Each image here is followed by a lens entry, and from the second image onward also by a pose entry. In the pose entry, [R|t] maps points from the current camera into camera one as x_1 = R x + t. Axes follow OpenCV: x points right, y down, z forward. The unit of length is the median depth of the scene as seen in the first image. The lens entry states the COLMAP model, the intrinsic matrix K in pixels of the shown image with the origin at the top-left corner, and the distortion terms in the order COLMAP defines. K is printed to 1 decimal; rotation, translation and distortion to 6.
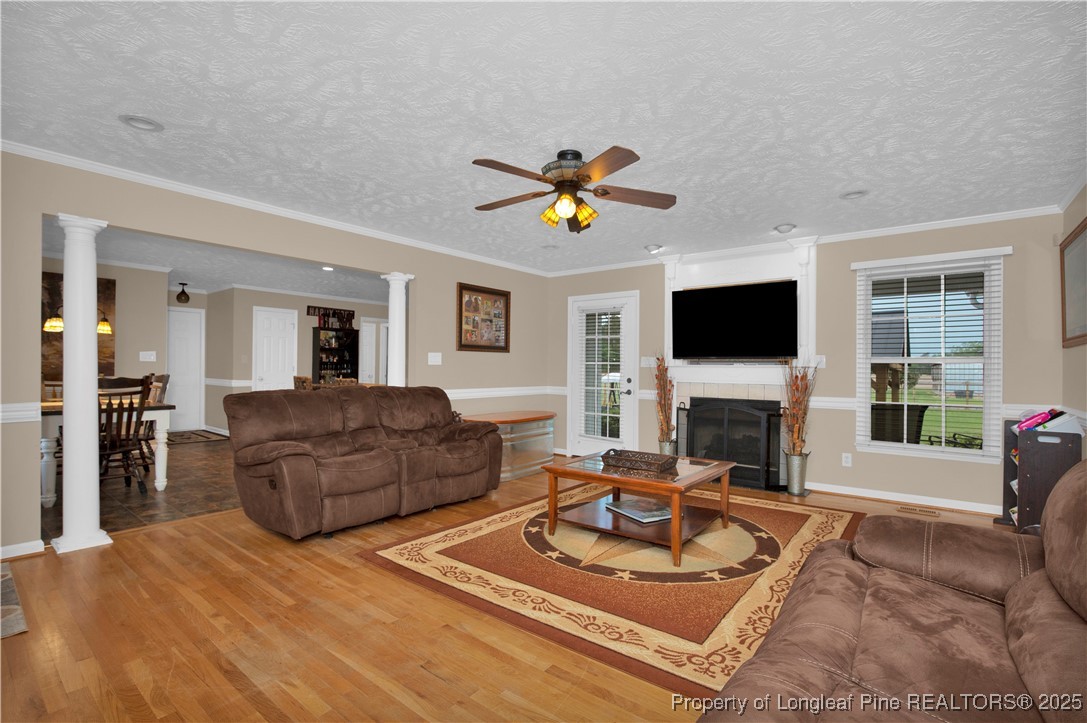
lens RADIAL K [[507.9, 0, 543.5], [0, 507.9, 361.5], [0, 0, 1]] dist [-0.026247, -0.000008]
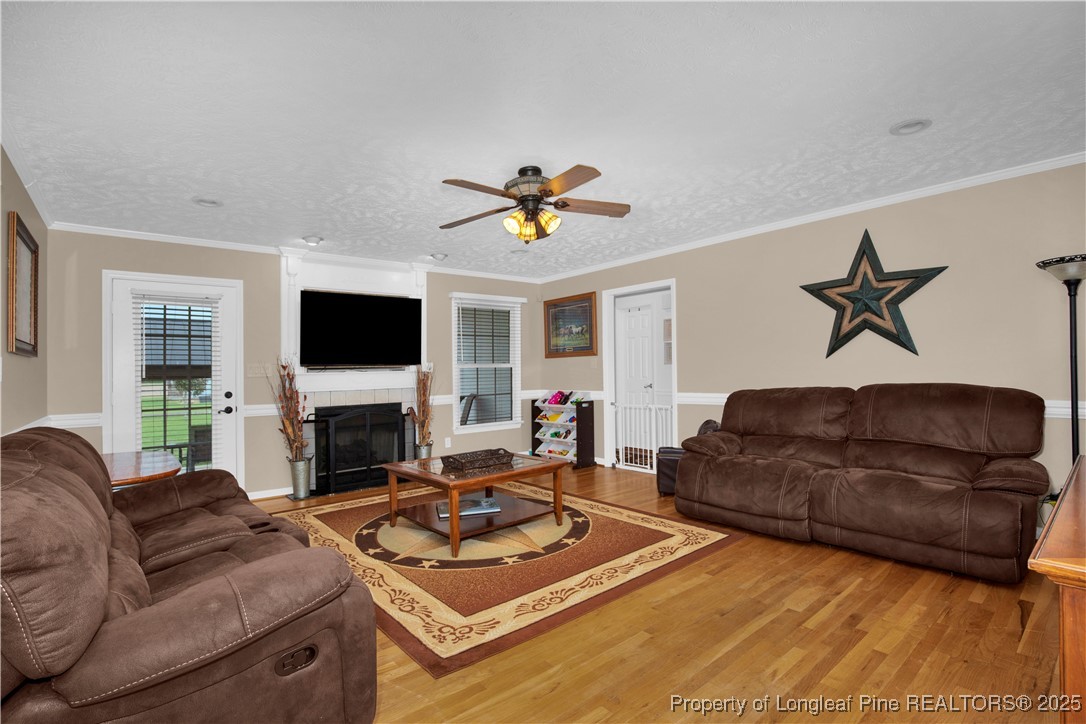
lens RADIAL K [[507.1, 0, 544.8], [0, 507.1, 365.1], [0, 0, 1]] dist [-0.046771, 0.000193]
pose [[0.196412, -0.001158, 0.980521, -0.901452], [0.015571, 0.999877, -0.001939, 0.002256], [-0.980398, 0.015648, 0.196406, 0.708630]]
